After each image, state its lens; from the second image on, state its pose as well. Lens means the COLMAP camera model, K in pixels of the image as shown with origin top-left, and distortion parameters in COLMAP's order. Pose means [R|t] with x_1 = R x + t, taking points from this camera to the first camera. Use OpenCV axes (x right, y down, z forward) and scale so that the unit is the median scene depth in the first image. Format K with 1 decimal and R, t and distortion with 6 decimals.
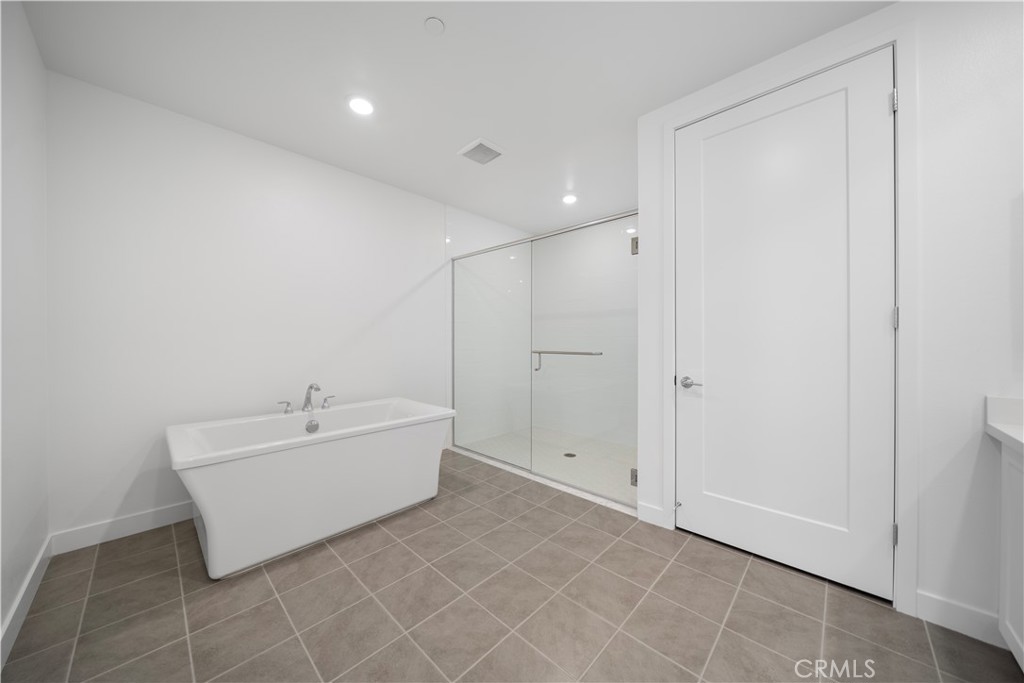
lens RADIAL K [[350.5, 0, 511.4], [0, 350.5, 342.0], [0, 0, 1]] dist [-0.003611, -0.000406]
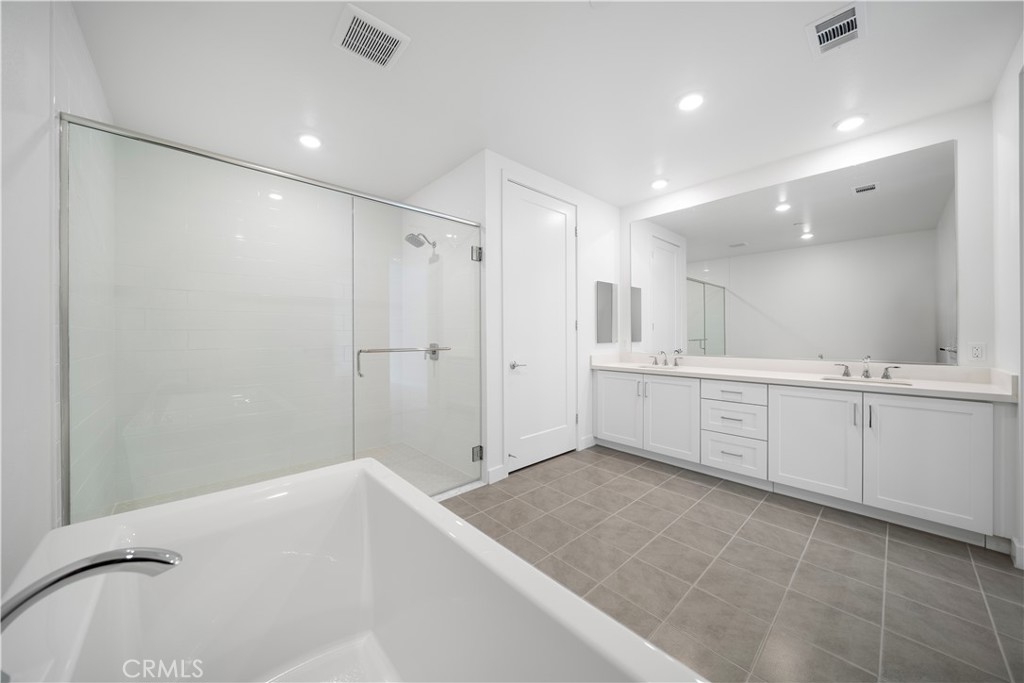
lens RADIAL K [[350.5, 0, 511.0], [0, 350.5, 335.1], [0, 0, 1]] dist [-0.003611, -0.000406]
pose [[0.076498, -0.004124, 0.997061, -1.020481], [0.003528, 0.999986, 0.003866, -0.012382], [-0.997064, 0.003222, 0.076511, 1.027580]]
